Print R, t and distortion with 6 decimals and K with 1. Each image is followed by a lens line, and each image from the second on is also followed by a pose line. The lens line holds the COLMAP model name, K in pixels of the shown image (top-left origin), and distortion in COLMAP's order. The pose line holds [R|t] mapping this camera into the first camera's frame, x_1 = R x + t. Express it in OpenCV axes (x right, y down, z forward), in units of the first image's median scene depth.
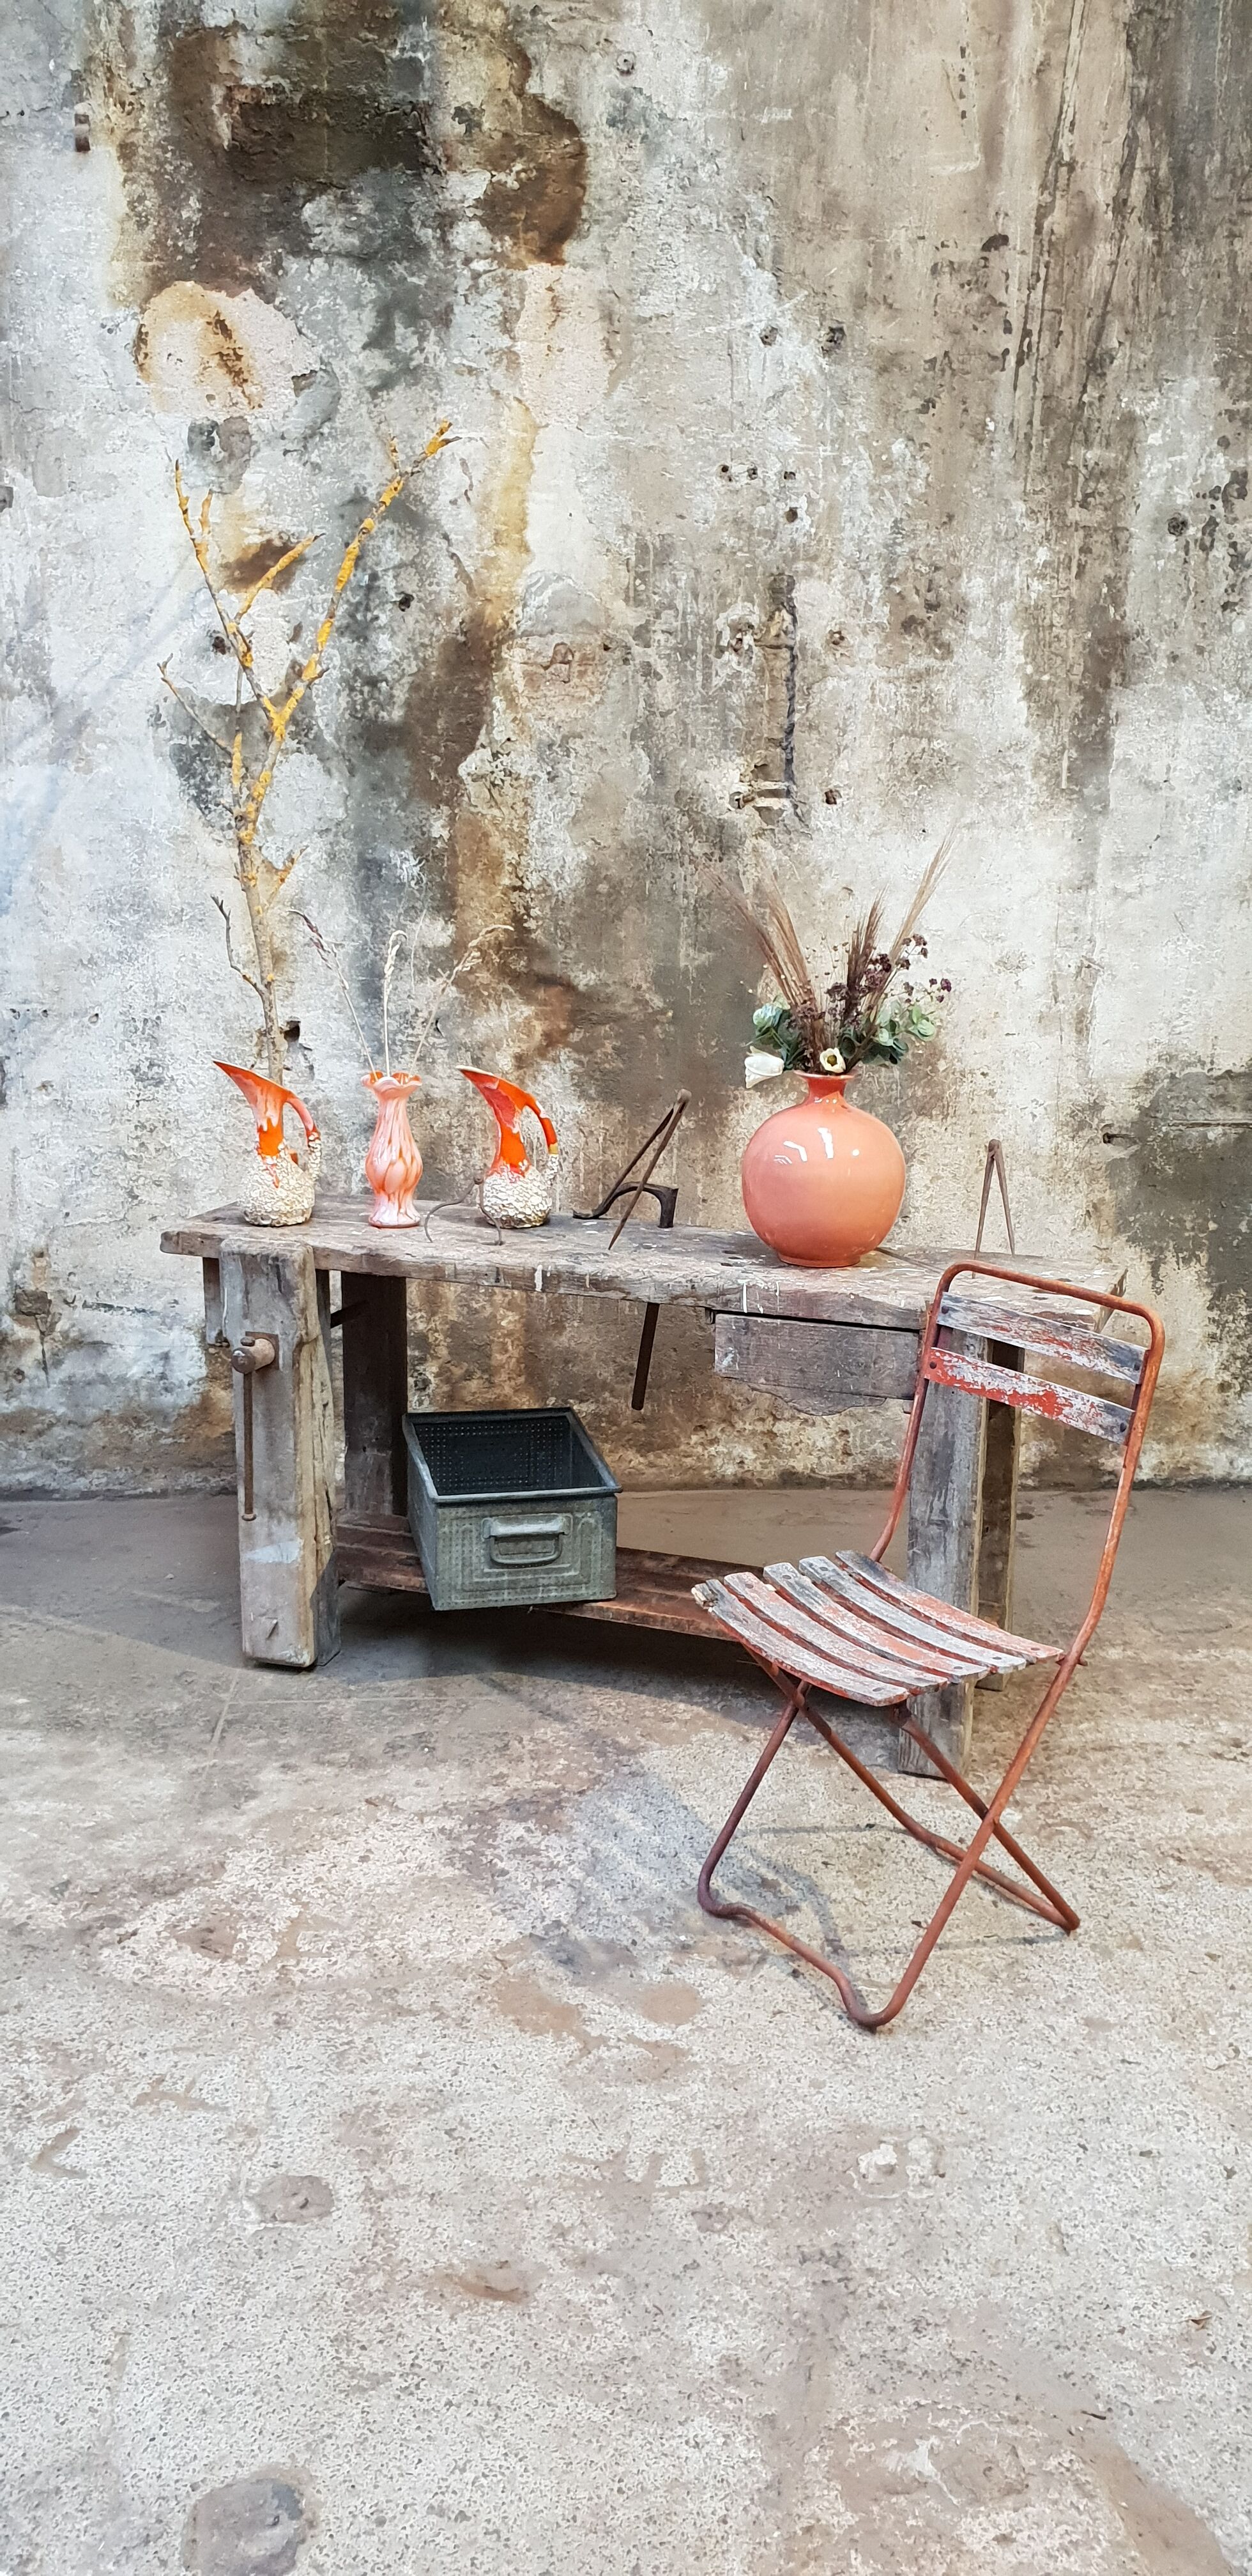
lens RADIAL K [[2024.6, 0, 678.7], [0, 2024.6, 1288.8], [0, 0, 1]] dist [0.016611, -0.018625]
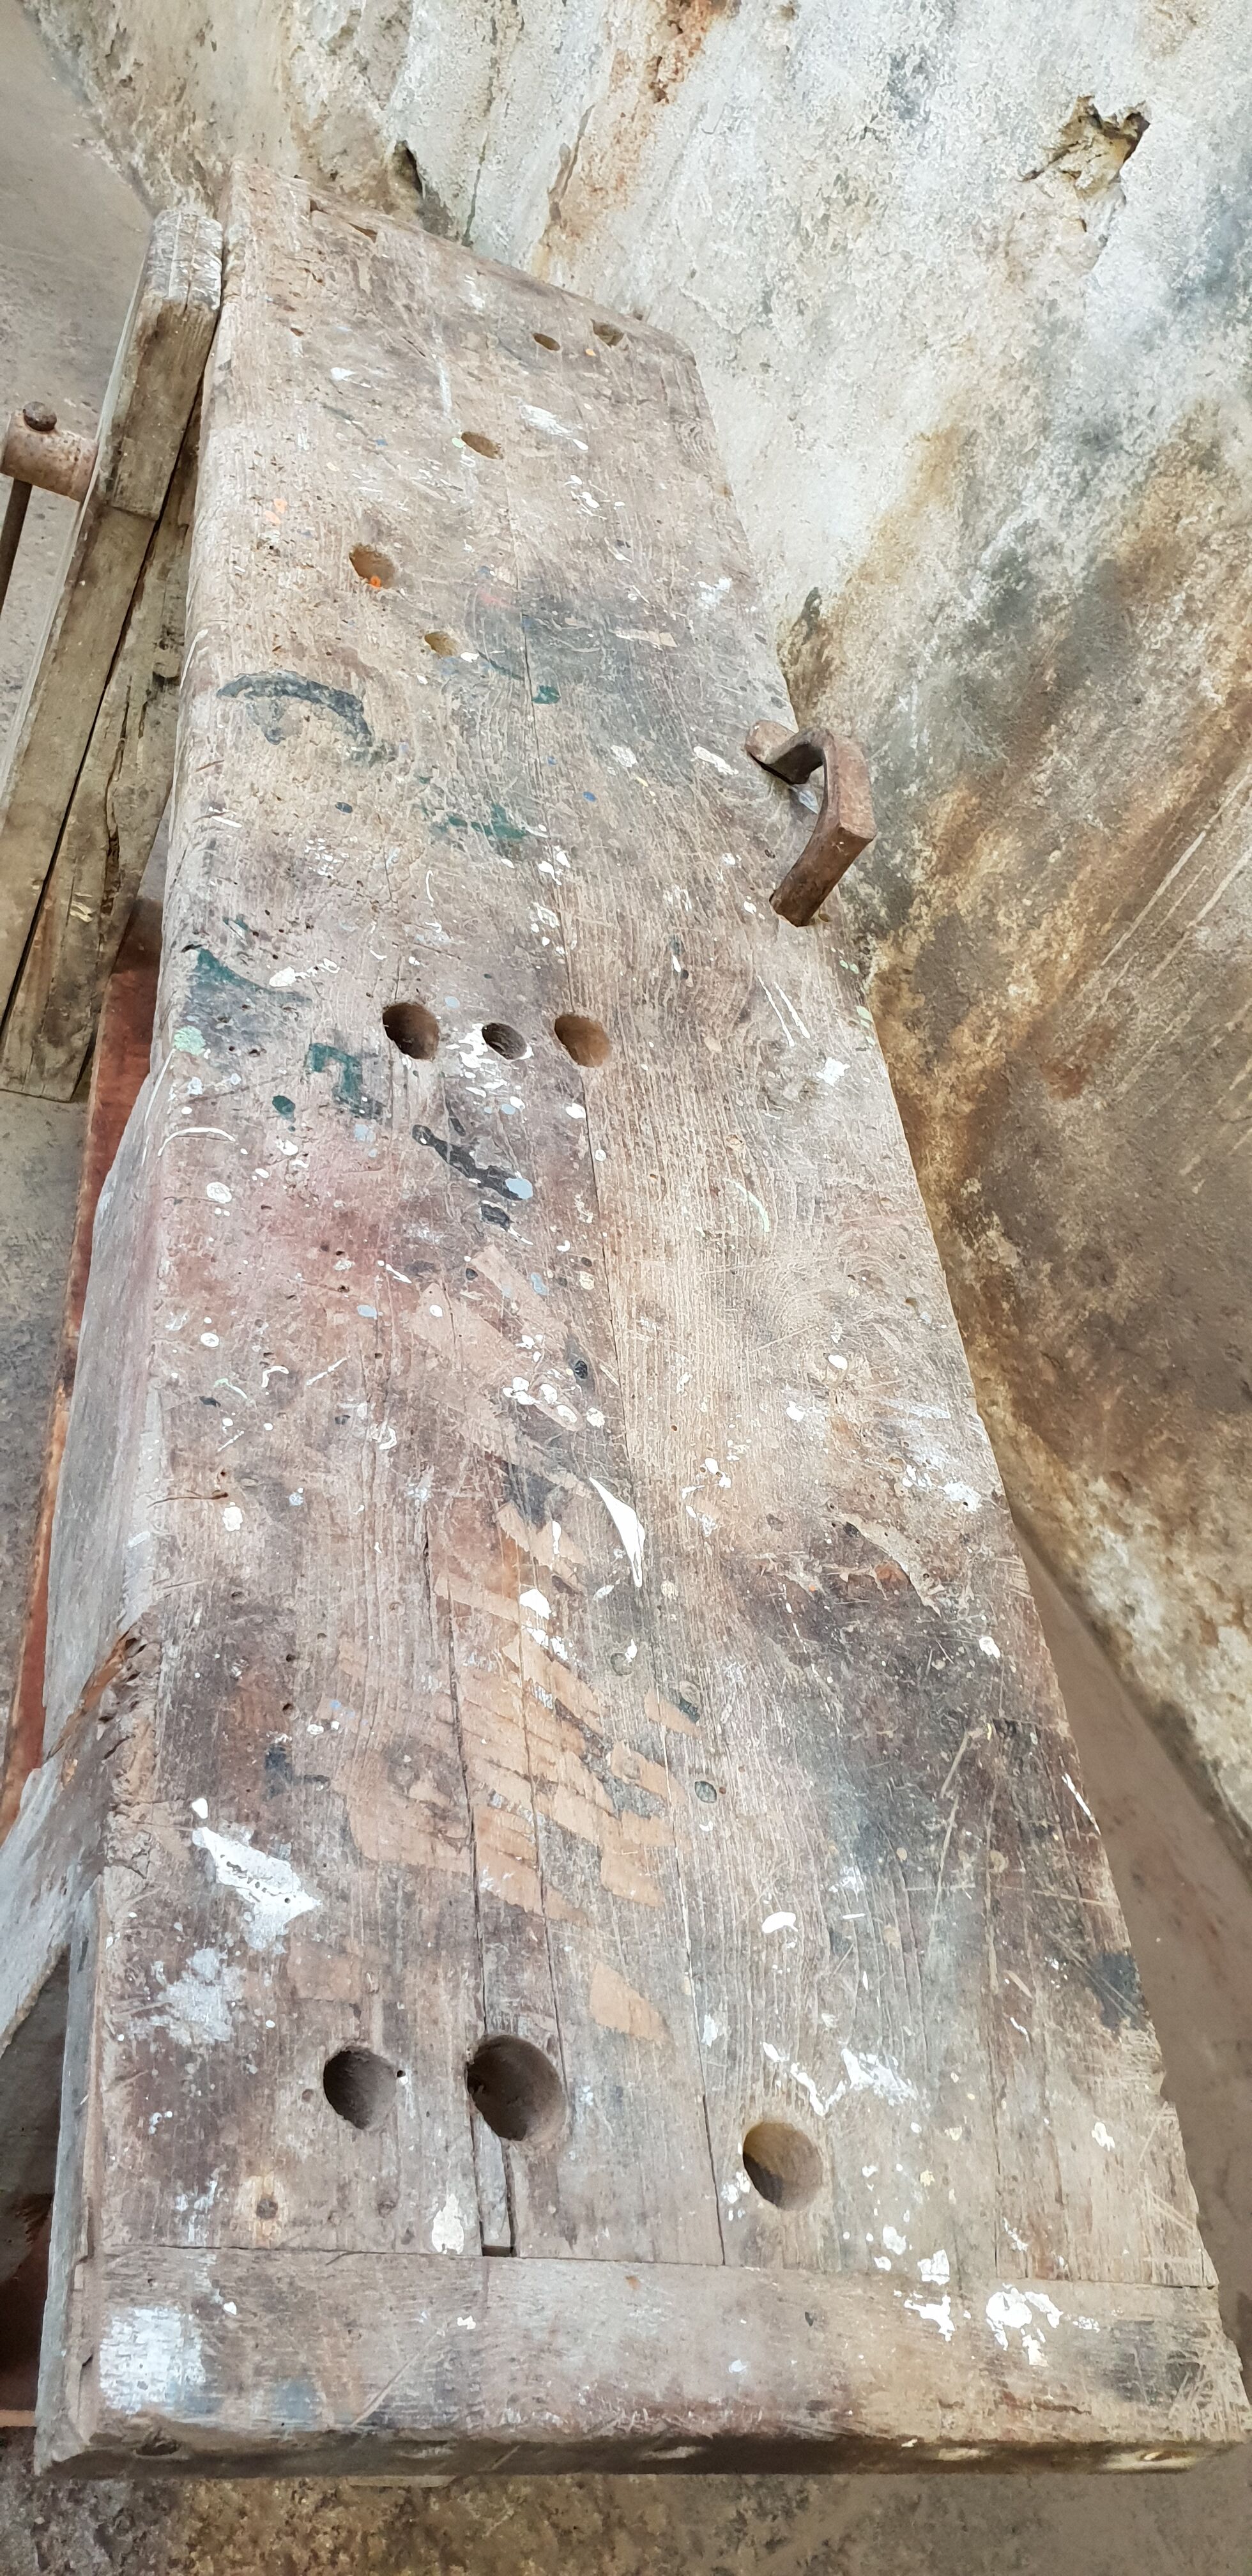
lens RADIAL K [[2024.6, 0, 647.6], [0, 2024.6, 1252.4], [0, 0, 1]] dist [0.016611, -0.018625]
pose [[0.403350, 0.749851, -0.524435, 0.176880], [-0.589279, 0.651319, 0.478051, -0.121469], [0.700042, 0.116217, 0.704581, 0.660707]]
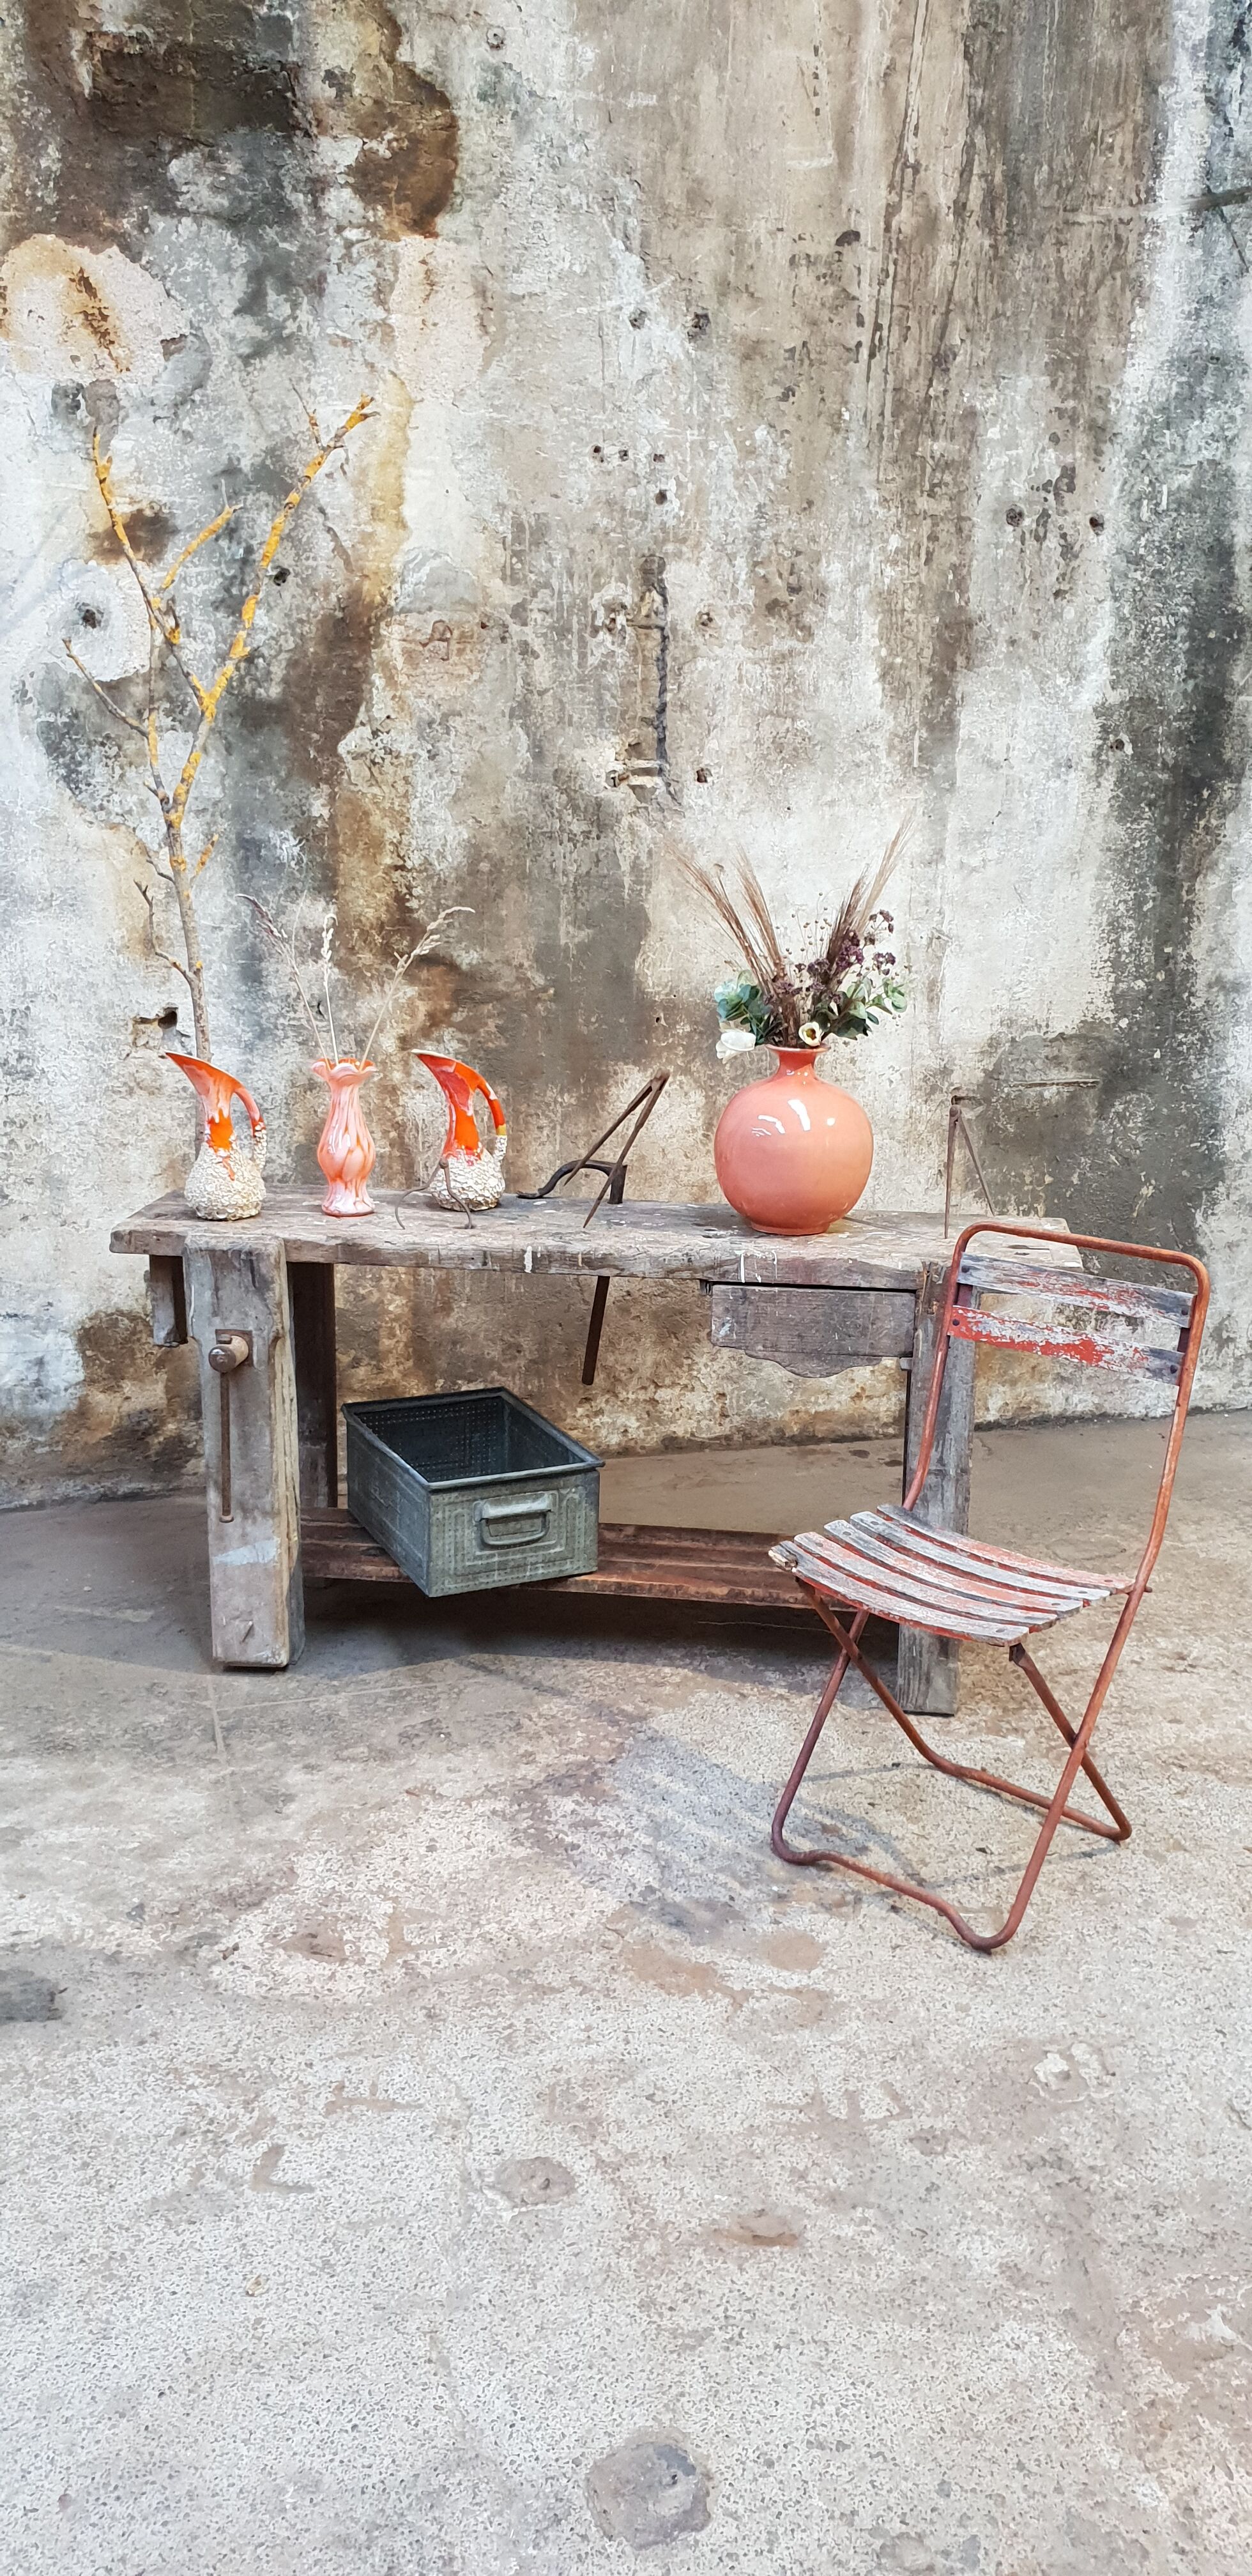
lens RADIAL K [[2024.6, 0, 659.9], [0, 2024.6, 1285.7], [0, 0, 1]] dist [0.016611, -0.018625]
pose [[0.977109, -0.053140, 0.205995, -0.171159], [0.050232, 0.998551, 0.019321, -0.006528], [-0.206723, -0.008531, 0.978362, 0.002637]]
